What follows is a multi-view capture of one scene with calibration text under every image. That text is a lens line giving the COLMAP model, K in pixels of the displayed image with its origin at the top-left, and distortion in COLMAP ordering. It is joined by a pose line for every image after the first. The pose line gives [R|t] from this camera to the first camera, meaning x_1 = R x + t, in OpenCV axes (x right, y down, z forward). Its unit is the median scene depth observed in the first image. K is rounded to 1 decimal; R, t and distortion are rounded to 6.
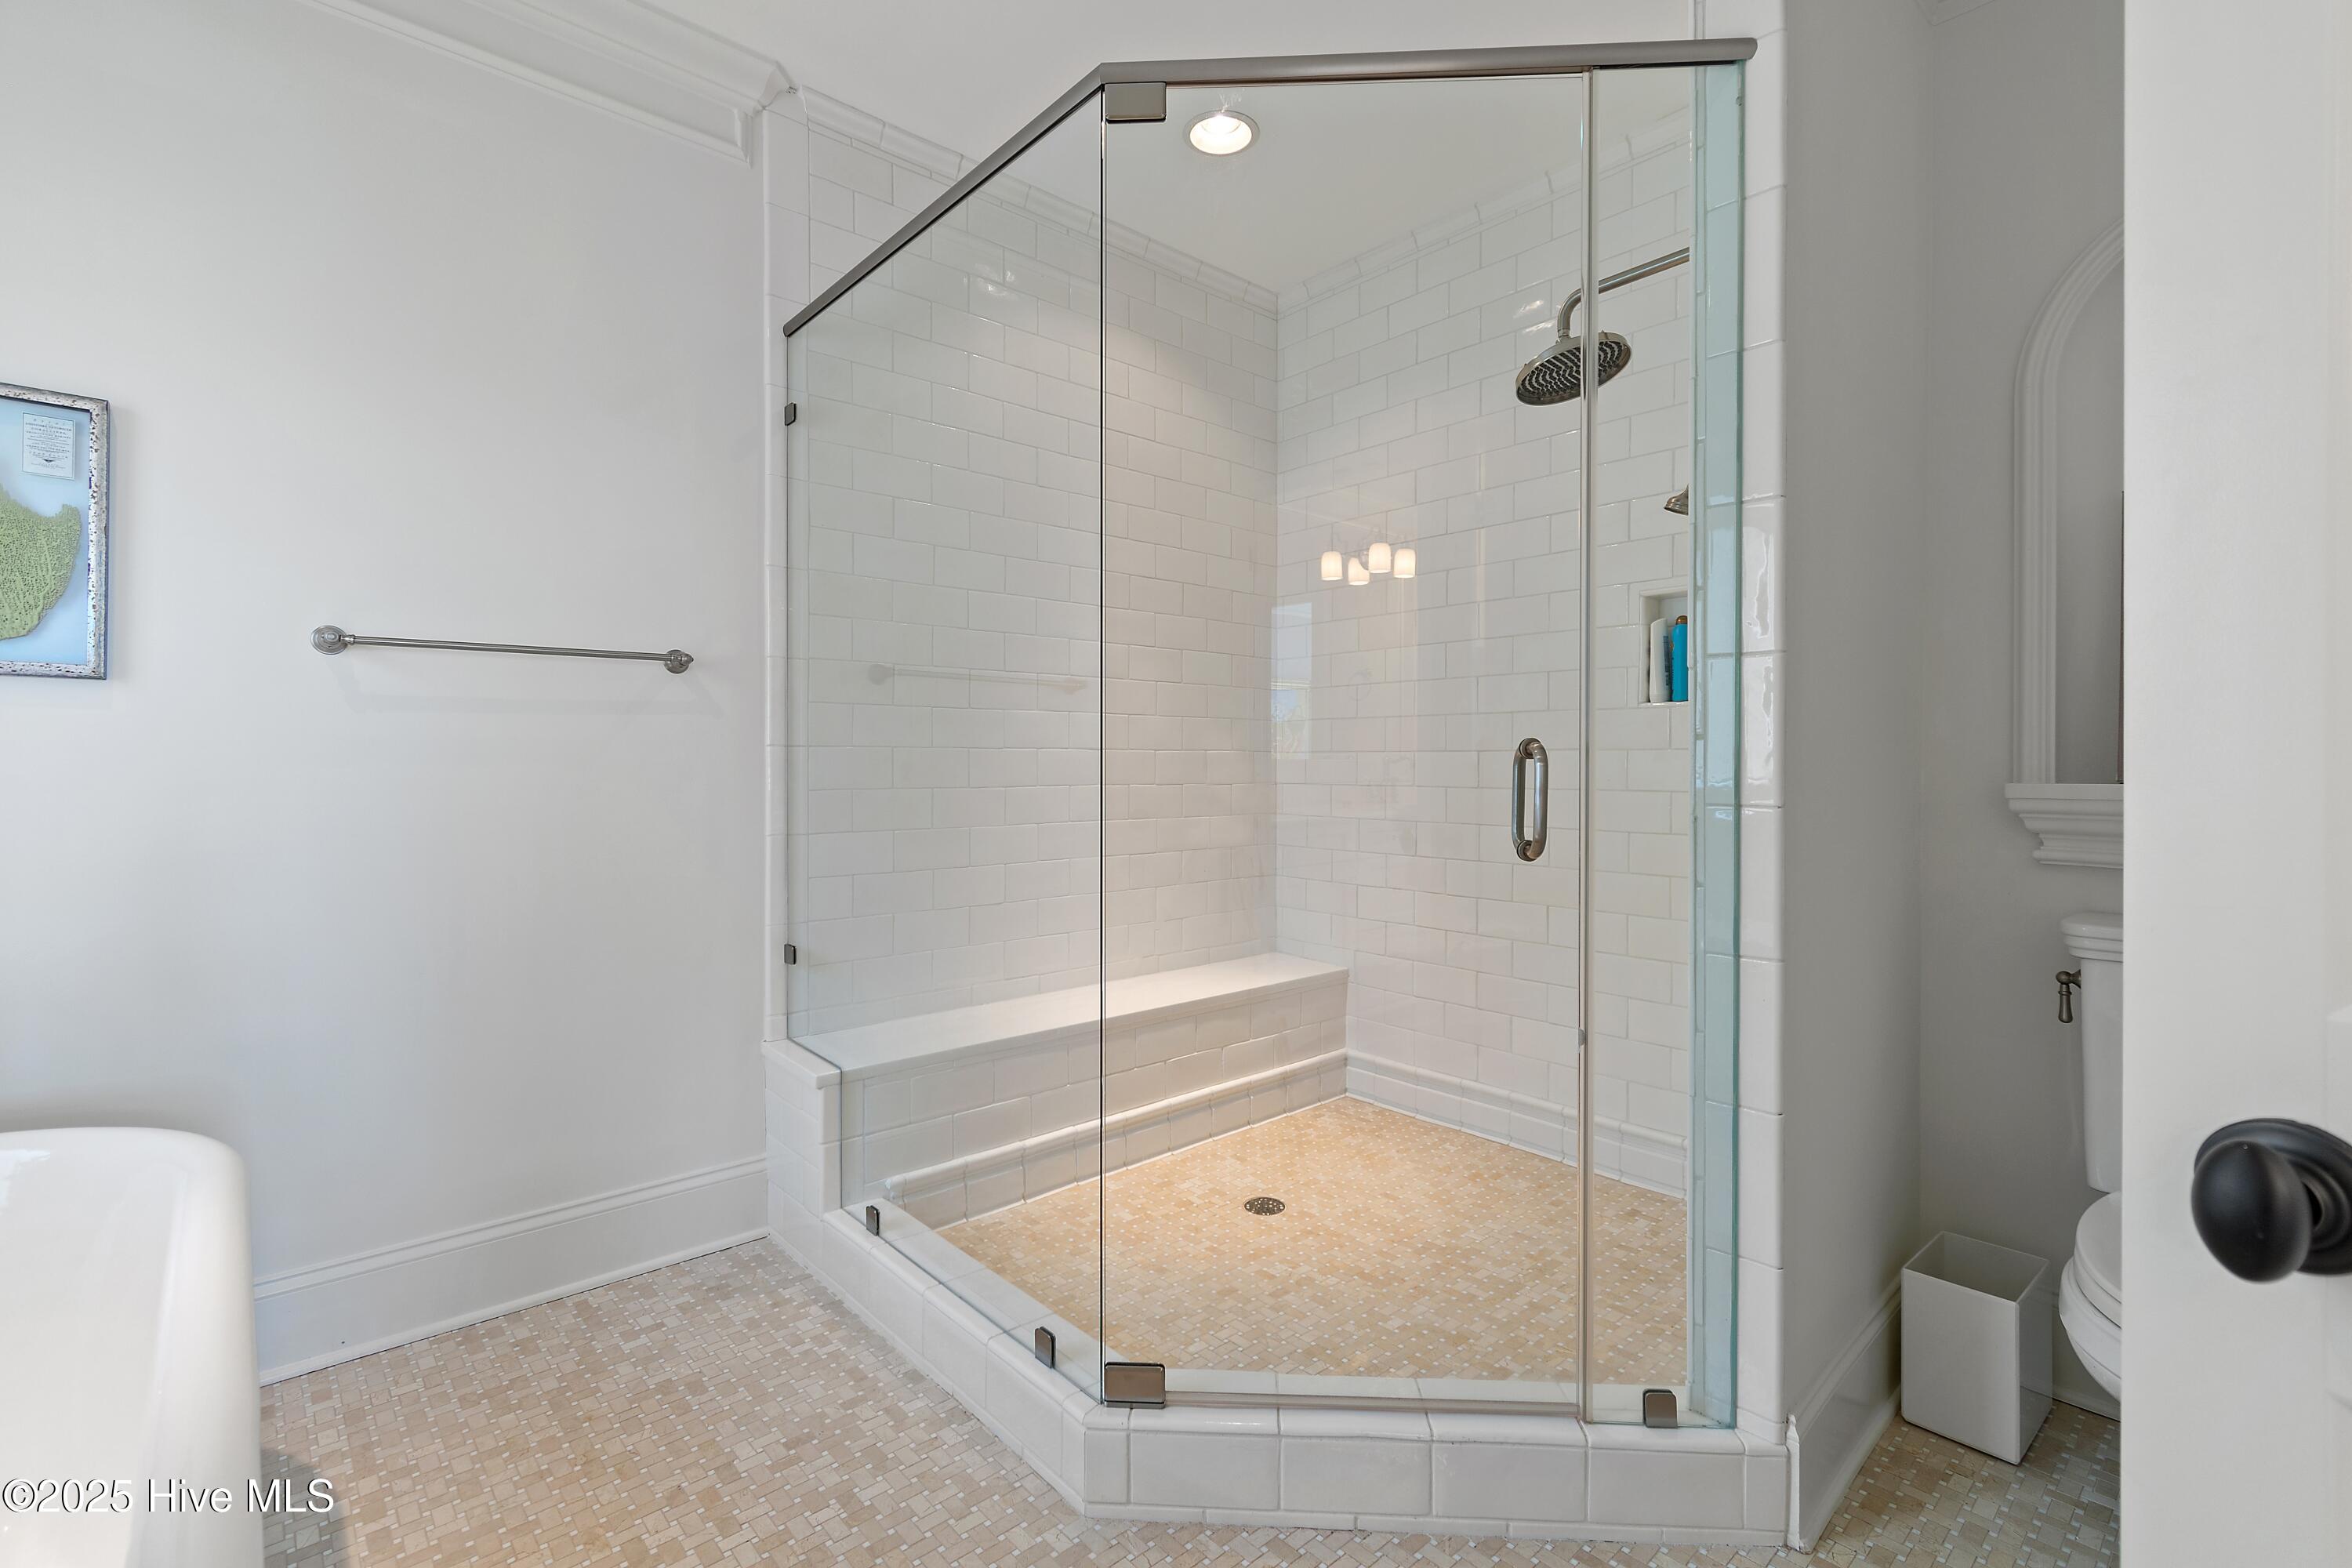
lens RADIAL K [[1036.9, 0, 1171.4], [0, 1036.9, 773.1], [0, 0, 1]] dist [0.003094, -0.000684]
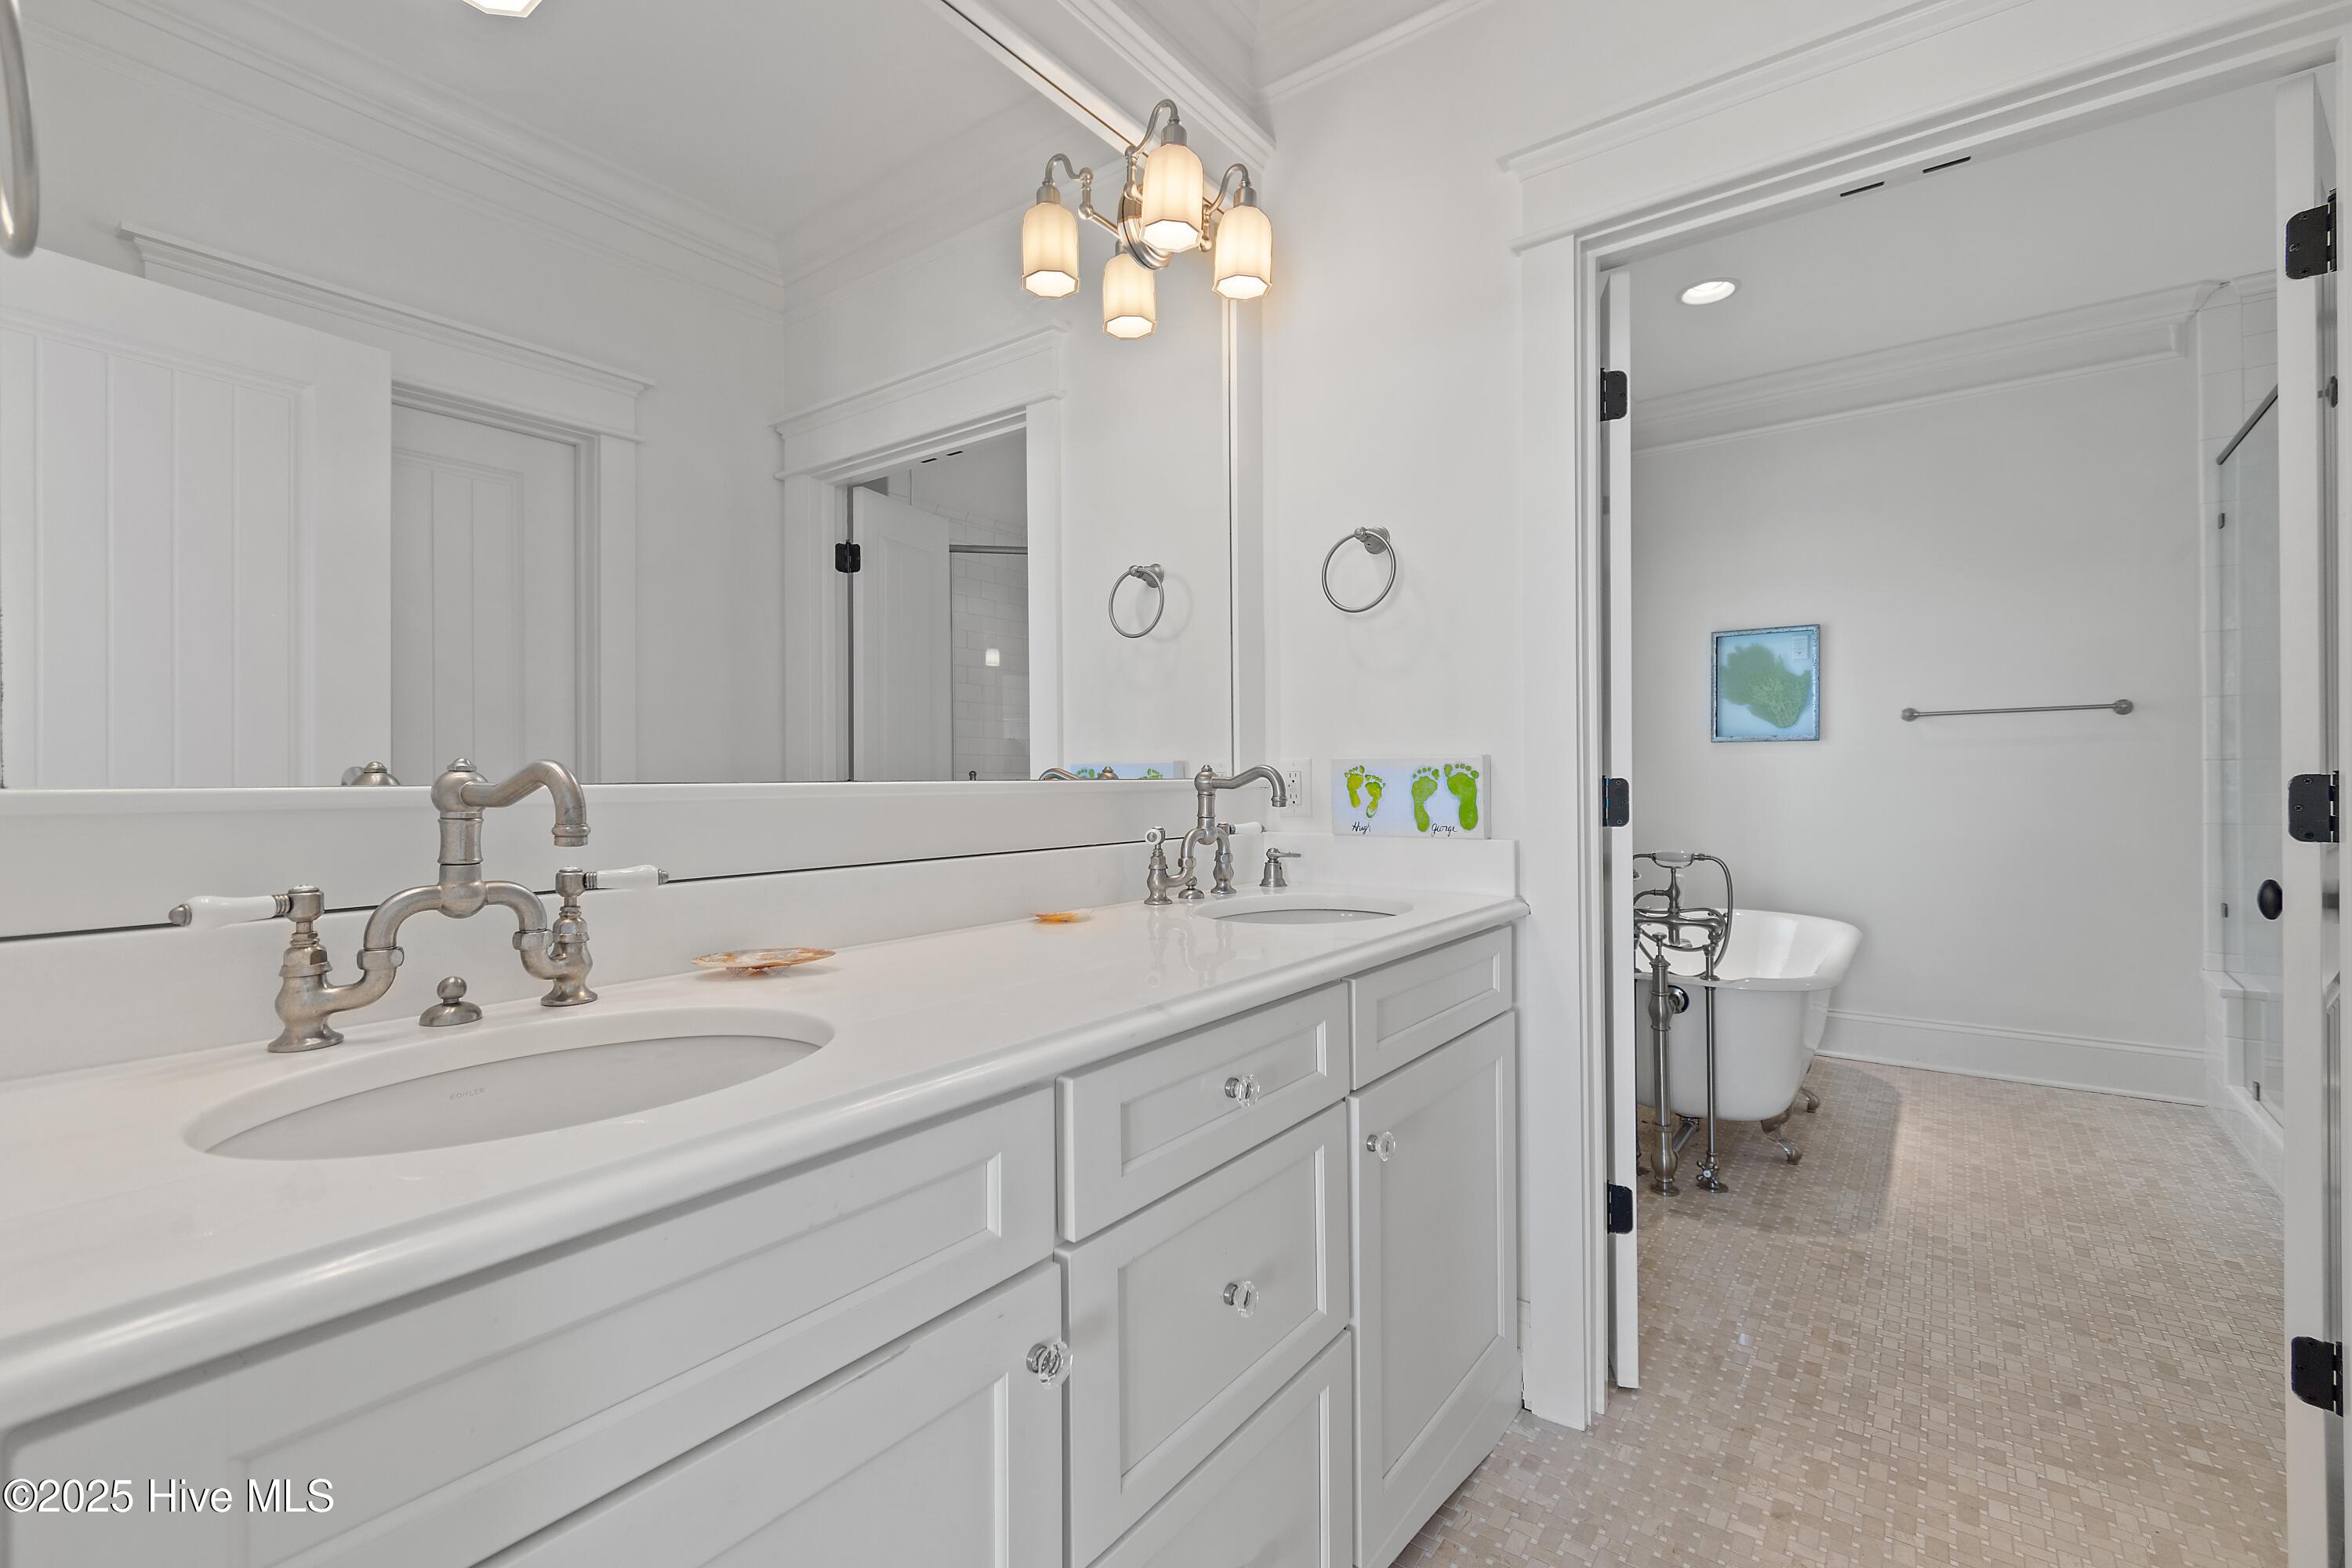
lens RADIAL K [[1036.9, 0, 1171.4], [0, 1036.9, 773.1], [0, 0, 1]] dist [0.003094, -0.000684]
pose [[0.196388, -0.006978, -0.980501, 0.896621], [0.003492, 0.999973, -0.006417, -0.005706], [0.980520, -0.002163, 0.196407, -0.814289]]
